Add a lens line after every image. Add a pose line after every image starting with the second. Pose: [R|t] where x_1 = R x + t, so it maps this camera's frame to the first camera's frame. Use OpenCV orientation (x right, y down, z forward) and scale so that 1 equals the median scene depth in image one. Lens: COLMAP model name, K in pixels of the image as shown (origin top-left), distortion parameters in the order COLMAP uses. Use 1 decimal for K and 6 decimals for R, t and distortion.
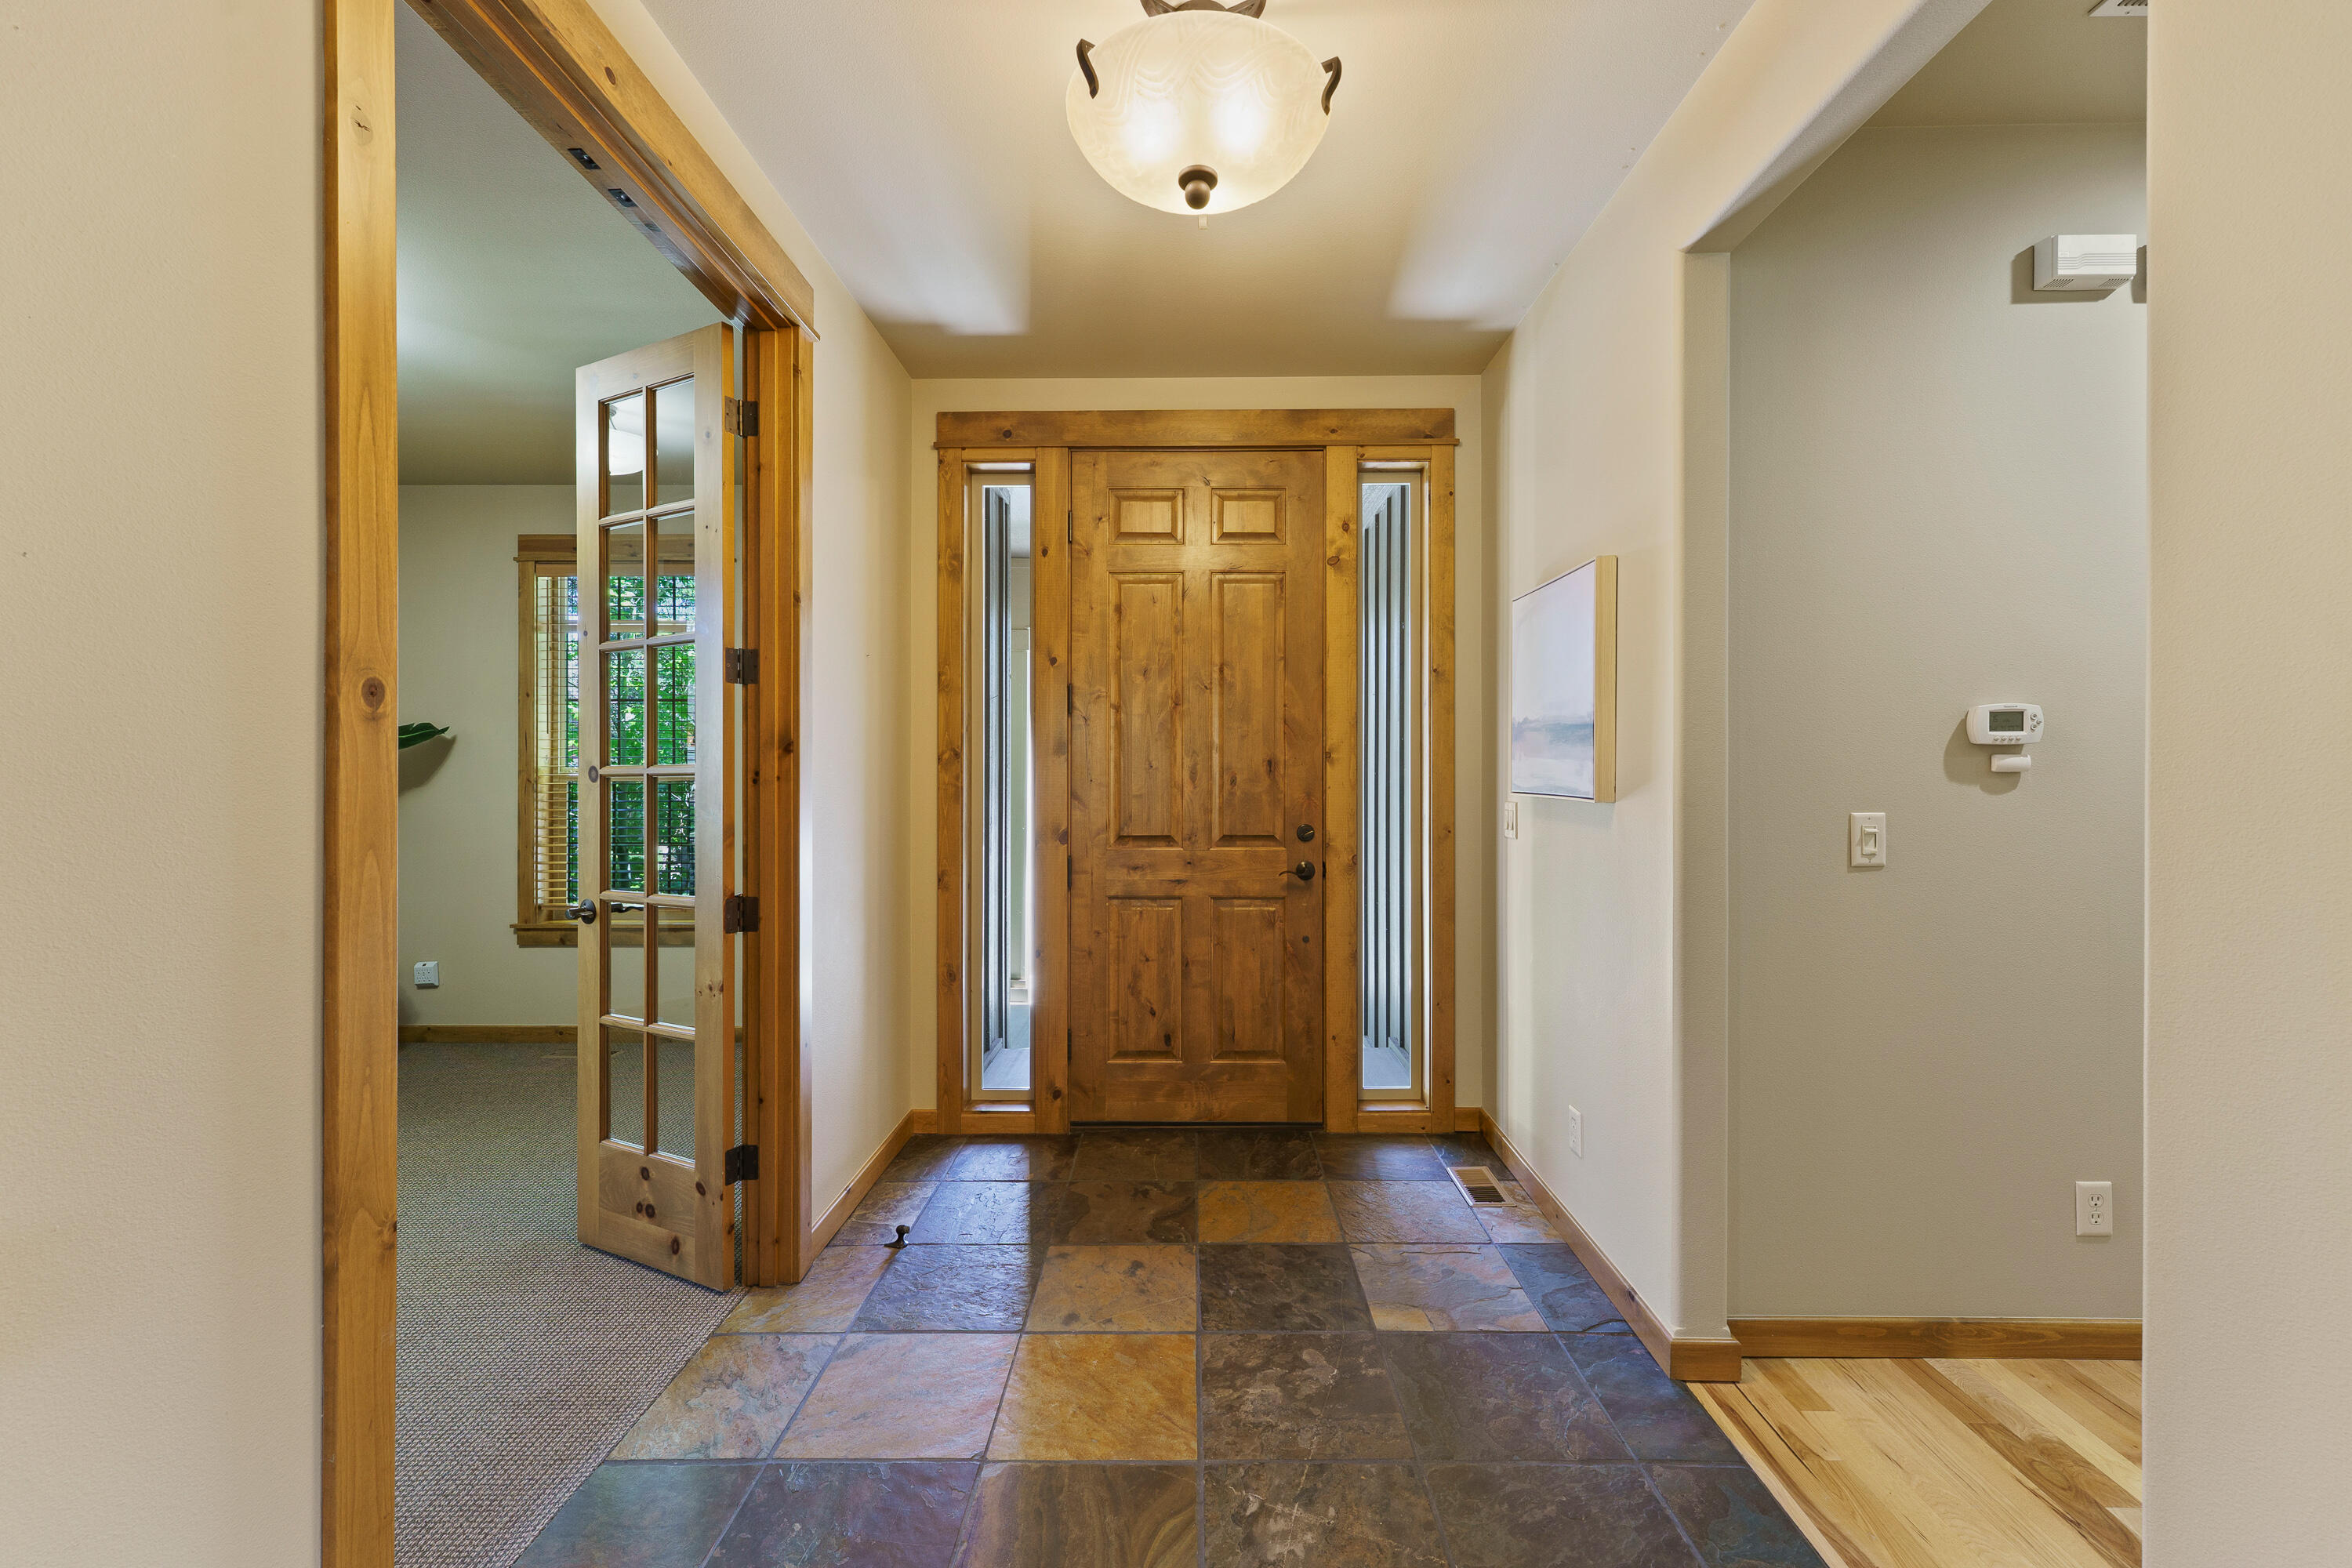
lens RADIAL K [[967.9, 0, 1176.0], [0, 967.9, 784.0], [0, 0, 1]] dist [0.000061, 0.000066]
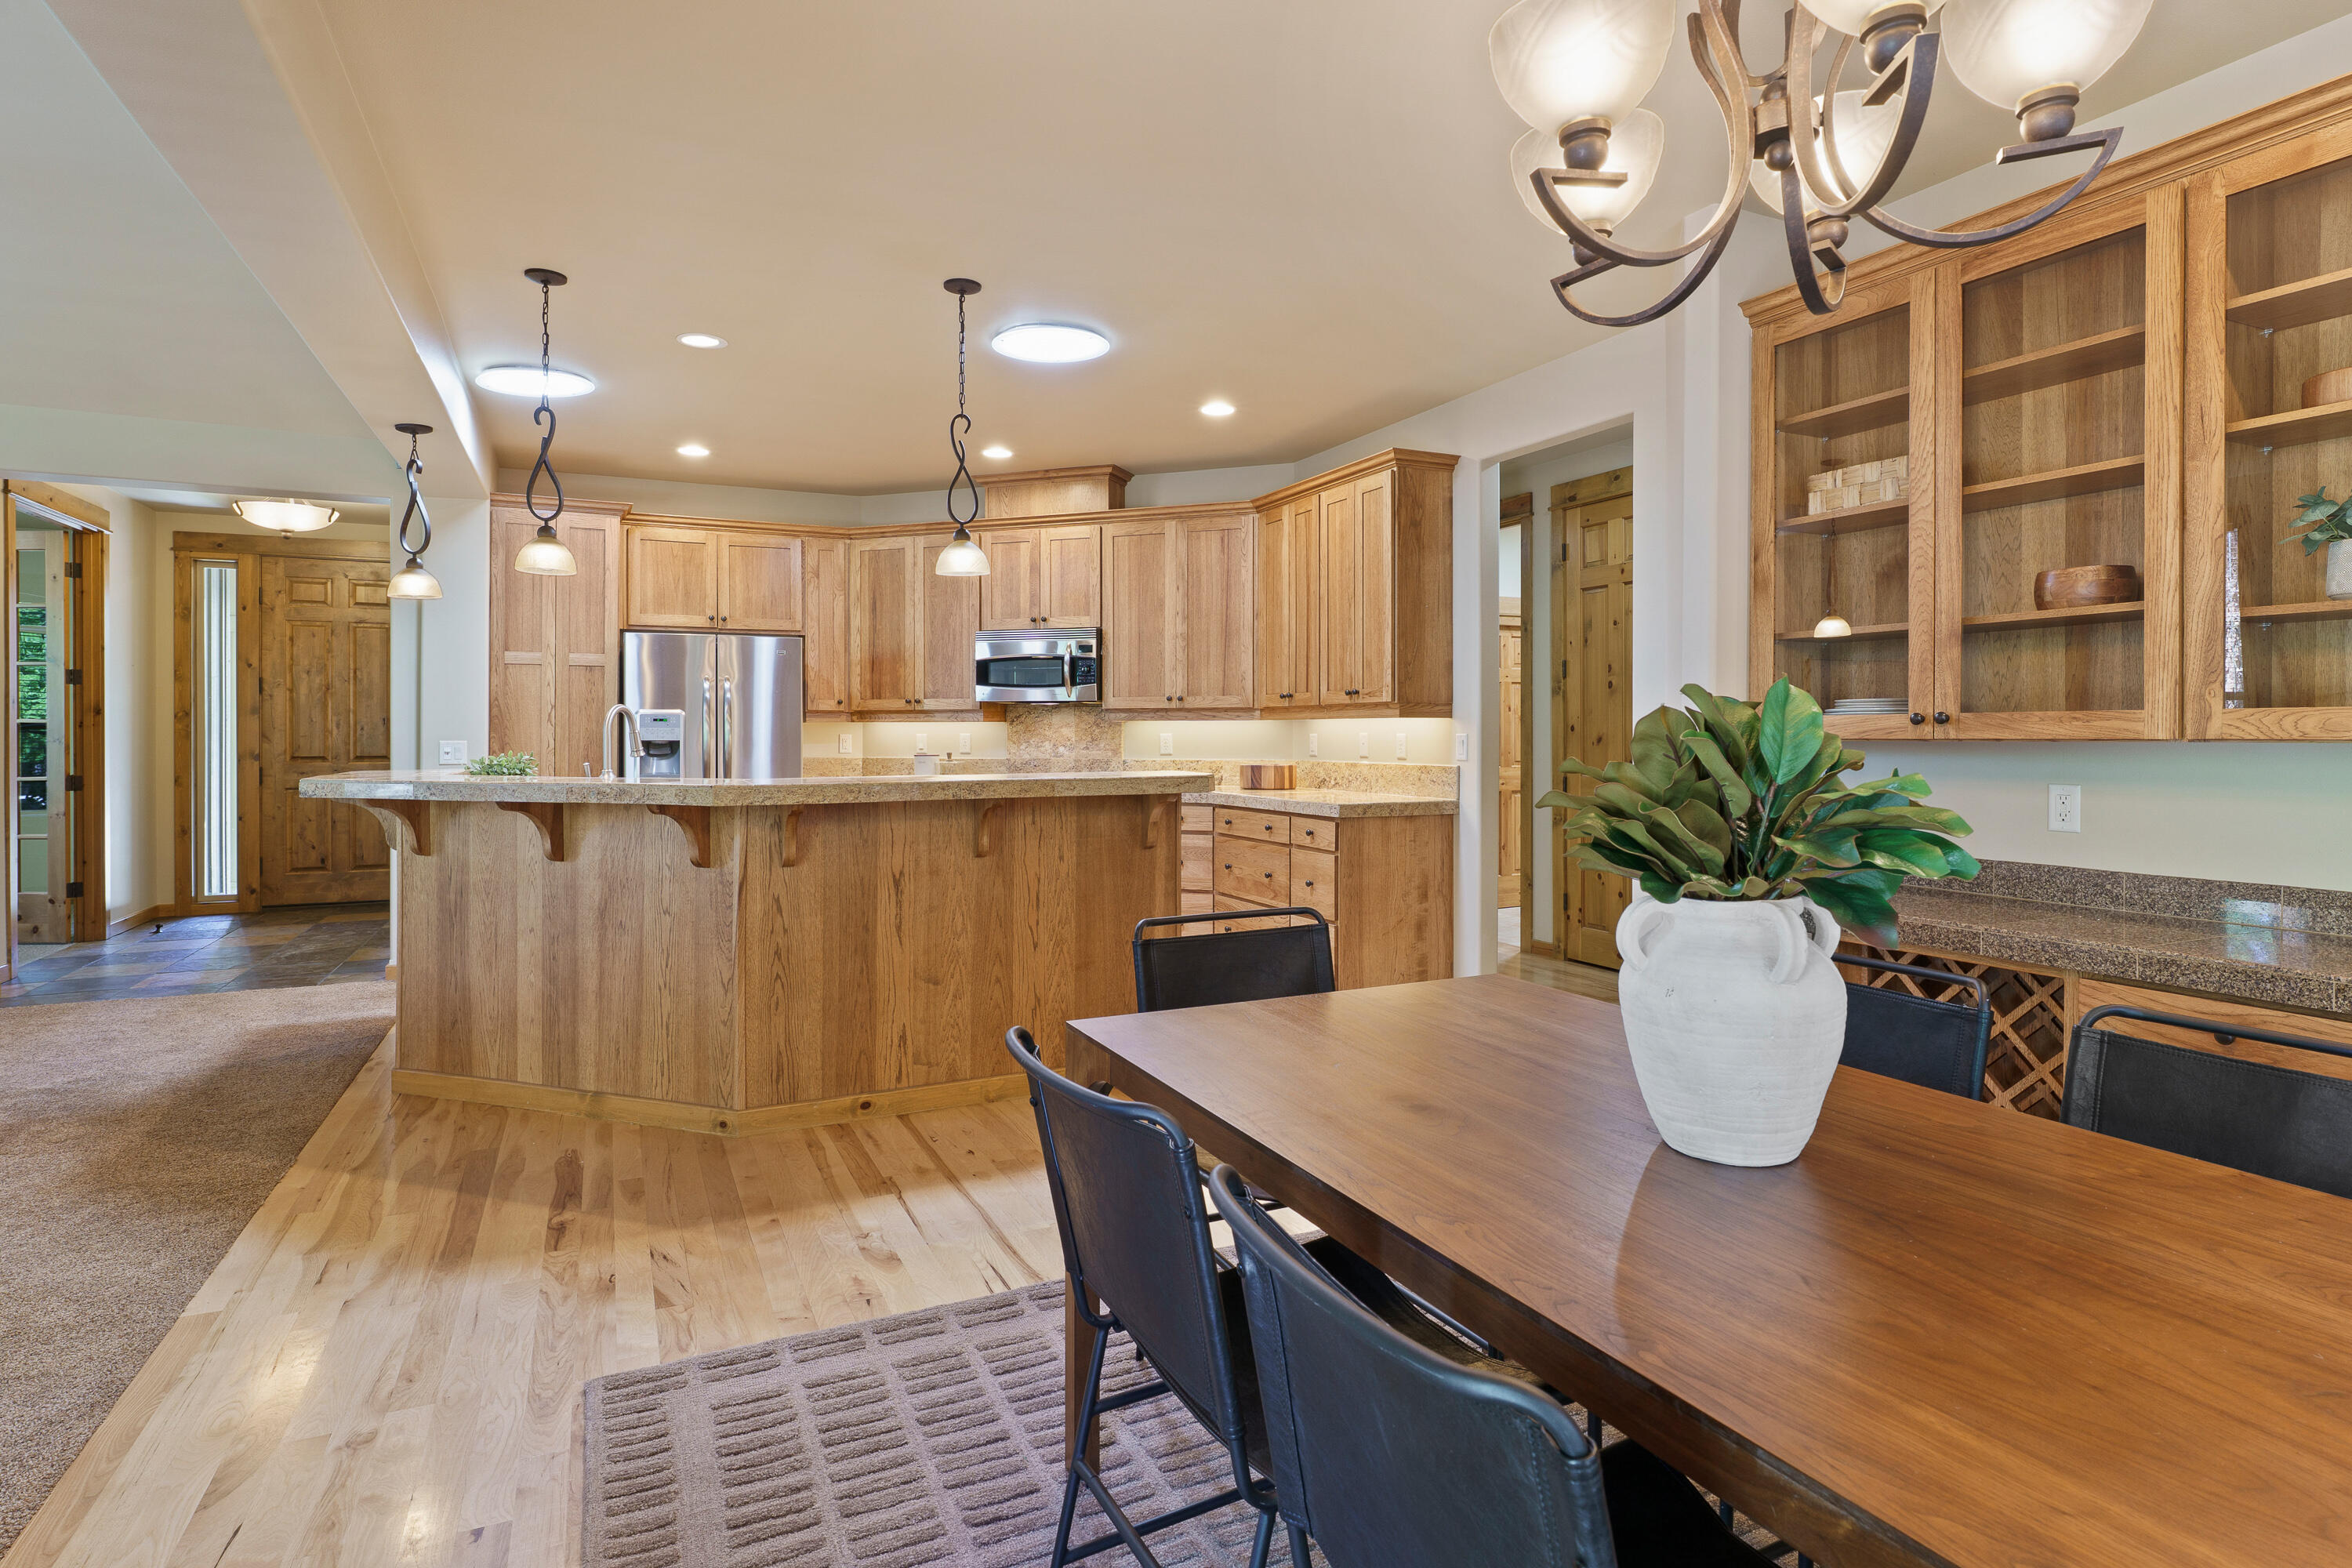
lens RADIAL K [[1234.0, 0, 1165.5], [0, 1234.0, 743.2], [0, 0, 1]] dist [0.001296, 0.000802]
pose [[0.897958, -0.002061, 0.440075, 0.424106], [0.002015, 0.999998, 0.000573, 0.029205], [-0.440076, 0.000372, 0.897961, -1.992483]]
